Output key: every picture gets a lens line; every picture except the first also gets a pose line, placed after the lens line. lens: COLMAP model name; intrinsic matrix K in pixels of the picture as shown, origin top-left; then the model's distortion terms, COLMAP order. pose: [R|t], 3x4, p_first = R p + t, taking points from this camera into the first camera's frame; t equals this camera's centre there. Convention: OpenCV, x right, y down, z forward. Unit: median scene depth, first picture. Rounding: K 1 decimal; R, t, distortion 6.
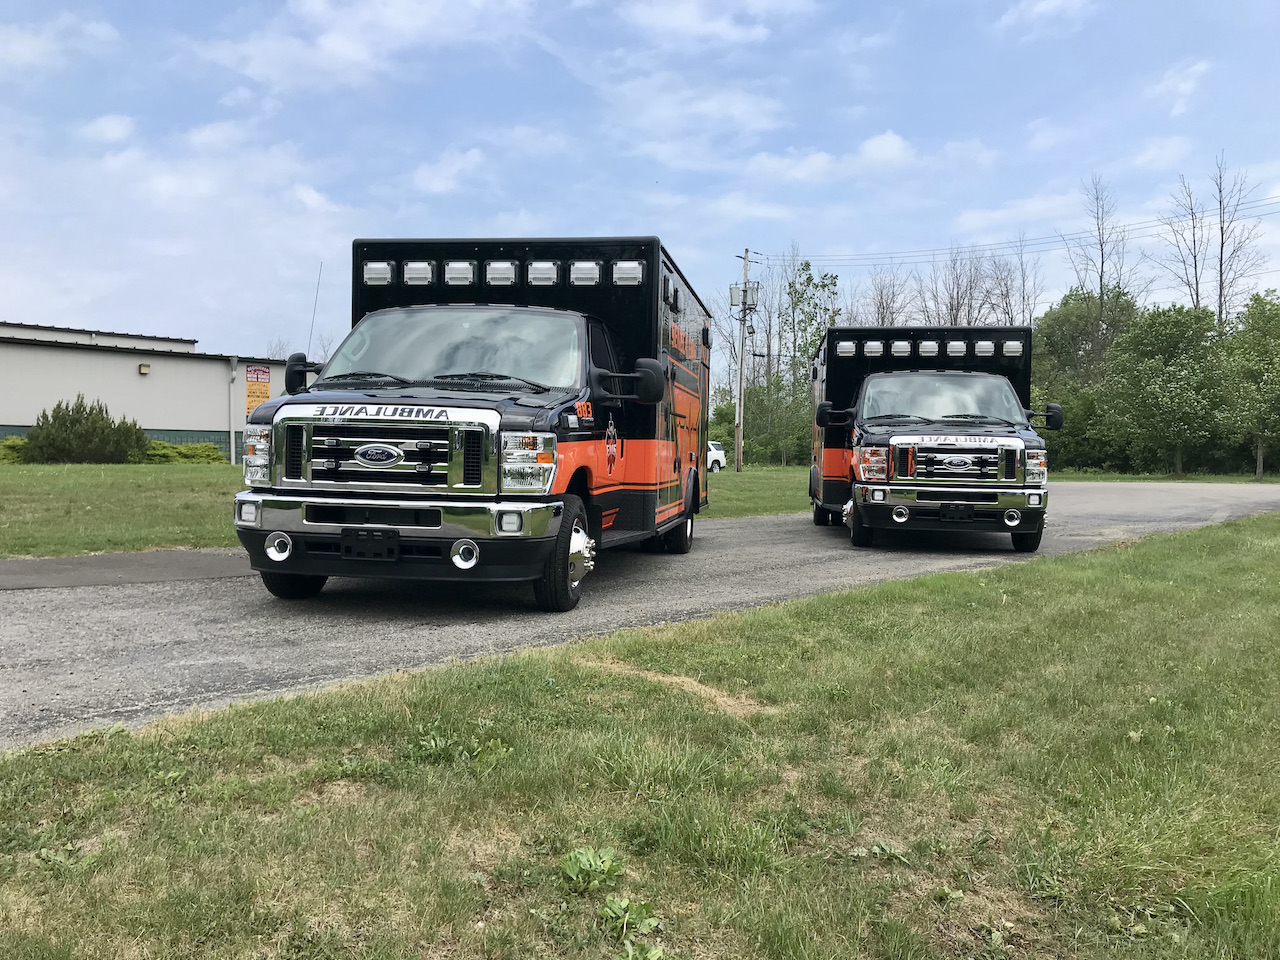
lens RADIAL K [[1051.6, 0, 646.8], [0, 1051.6, 474.9], [0, 0, 1]] dist [0.093277, -0.175386]
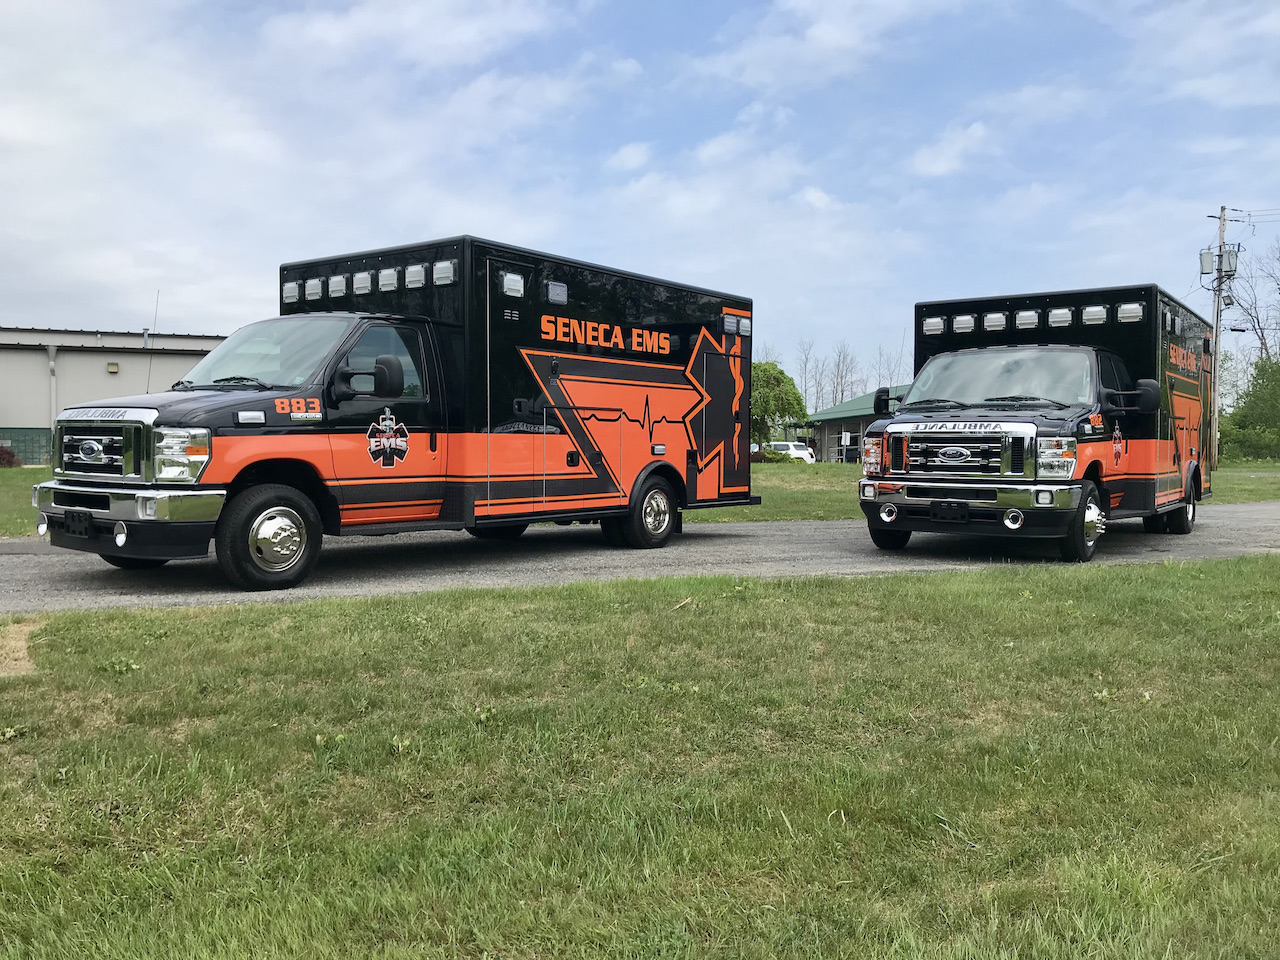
lens RADIAL K [[1051.6, 0, 646.8], [0, 1051.6, 474.9], [0, 0, 1]] dist [0.093277, -0.175386]
pose [[0.901919, -0.006748, -0.431853, 0.012378], [0.006533, 0.999977, -0.001981, 0.010949], [0.431856, -0.001034, 0.901942, -0.571570]]
